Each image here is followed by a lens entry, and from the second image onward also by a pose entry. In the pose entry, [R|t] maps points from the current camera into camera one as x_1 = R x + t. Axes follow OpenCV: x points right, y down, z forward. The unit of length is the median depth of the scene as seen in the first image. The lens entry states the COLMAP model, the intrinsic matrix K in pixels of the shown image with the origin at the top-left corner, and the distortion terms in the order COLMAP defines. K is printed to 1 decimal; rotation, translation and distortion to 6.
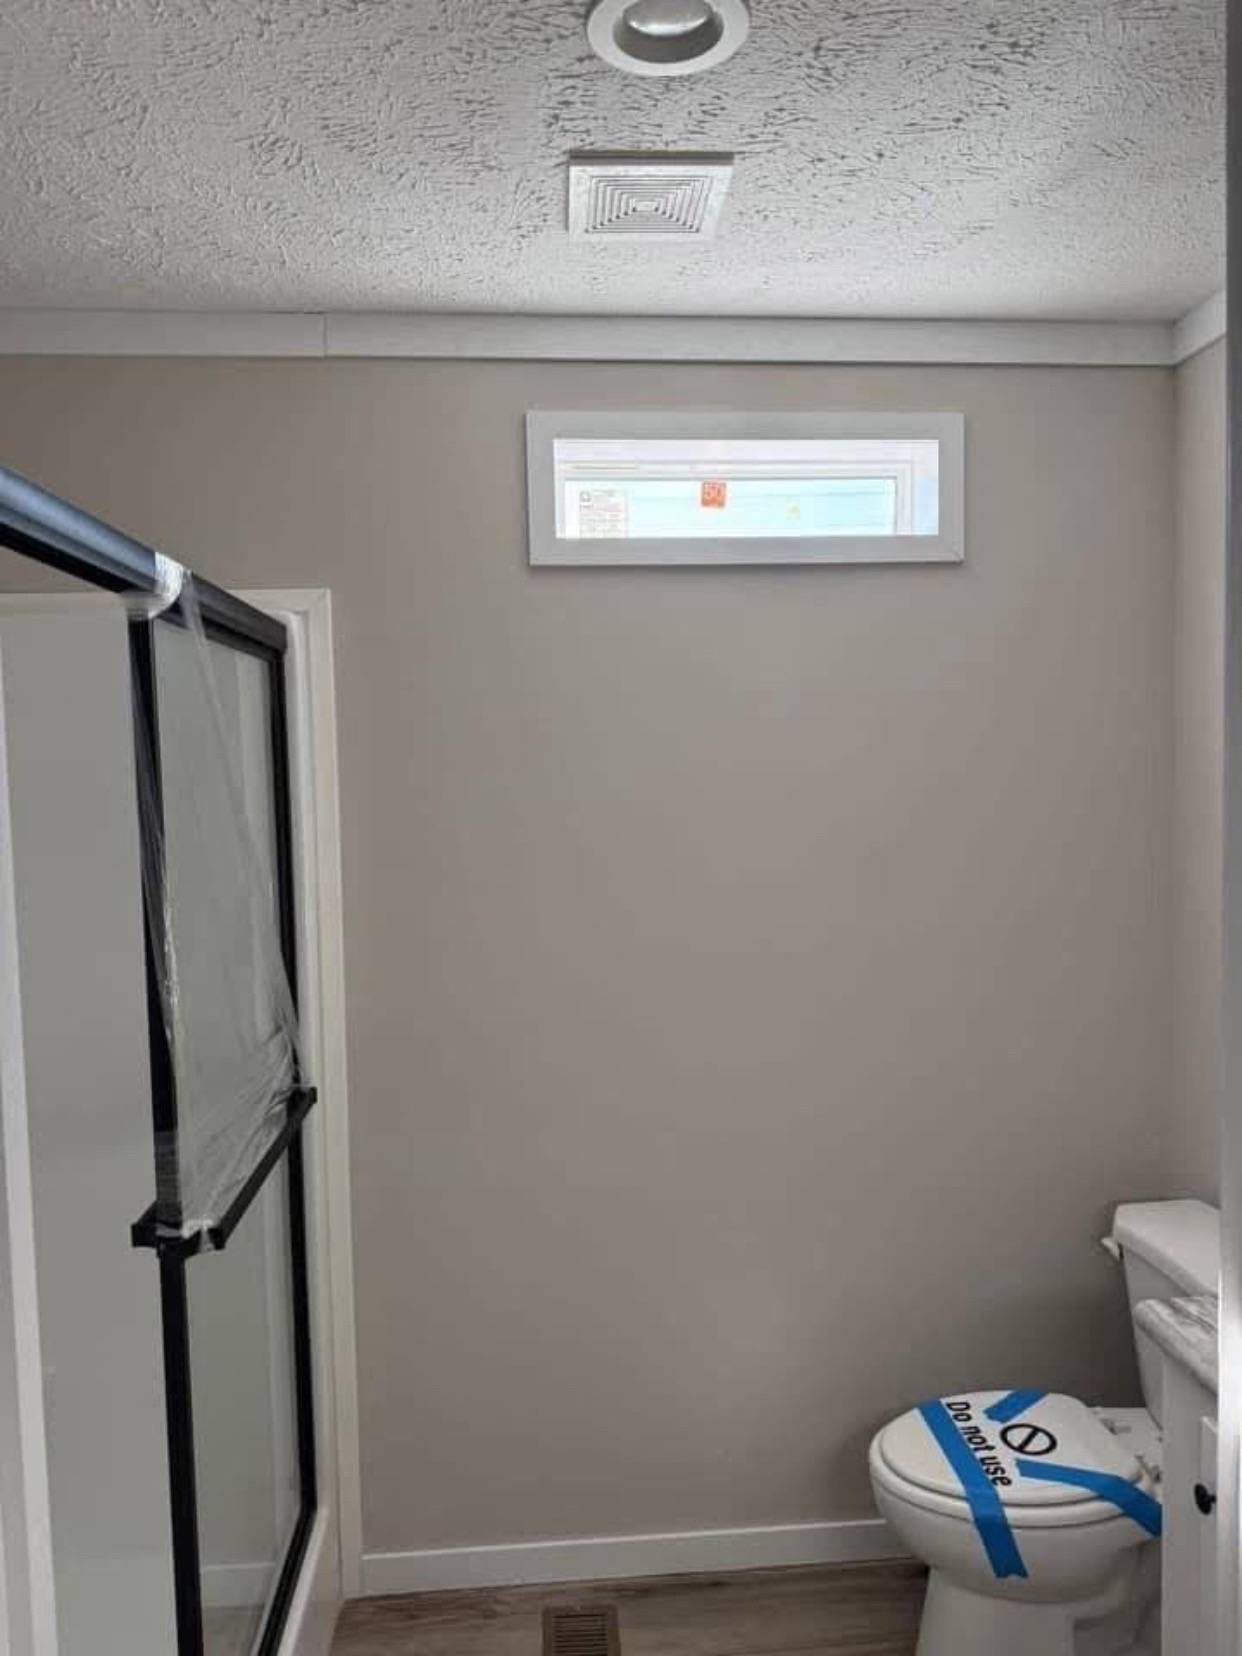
lens RADIAL K [[1160.1, 0, 621.0], [0, 1160.1, 828.0], [0, 0, 1]] dist [0.143503, -0.198754]
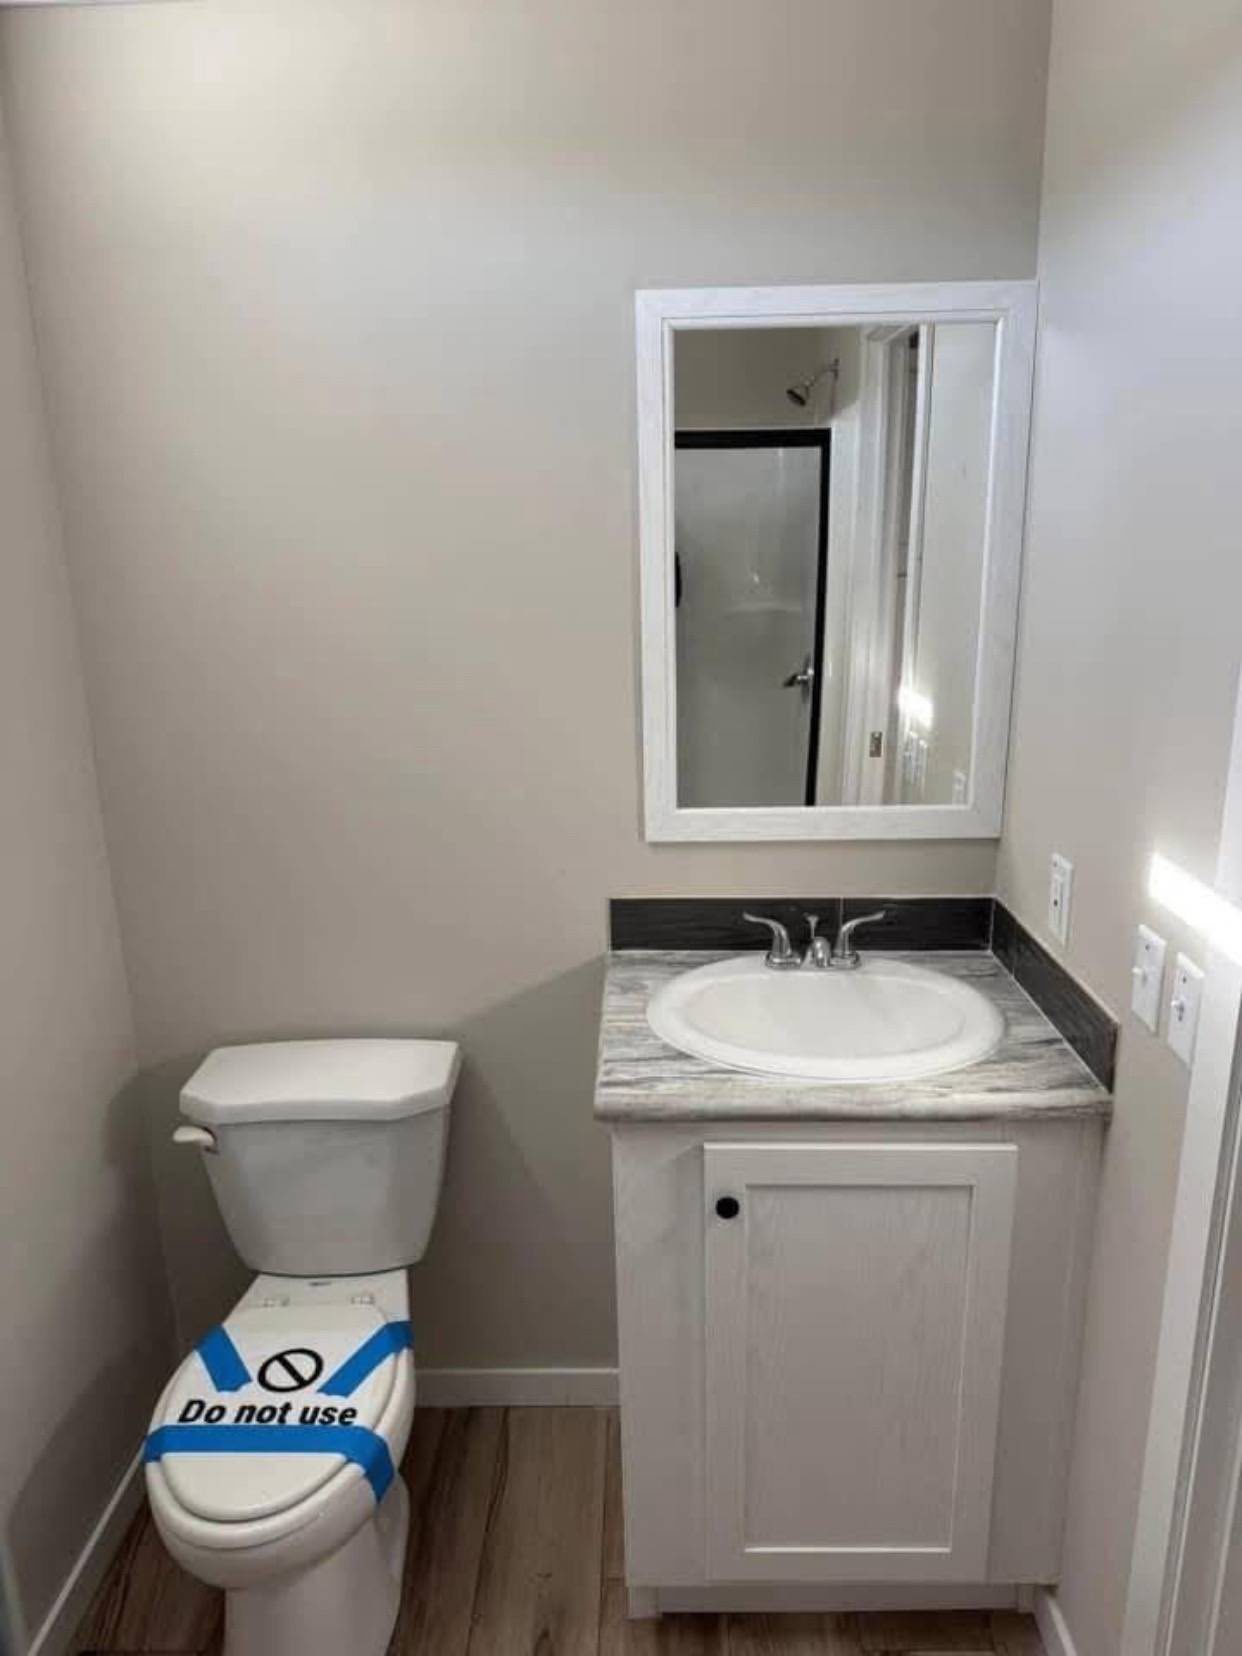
lens RADIAL K [[1160.1, 0, 621.0], [0, 1160.1, 828.0], [0, 0, 1]] dist [0.143503, -0.198754]
pose [[0.094565, -0.237902, 0.966675, -0.378384], [0.070584, 0.970185, 0.231861, -0.048900], [-0.993013, 0.046306, 0.108538, 0.663439]]
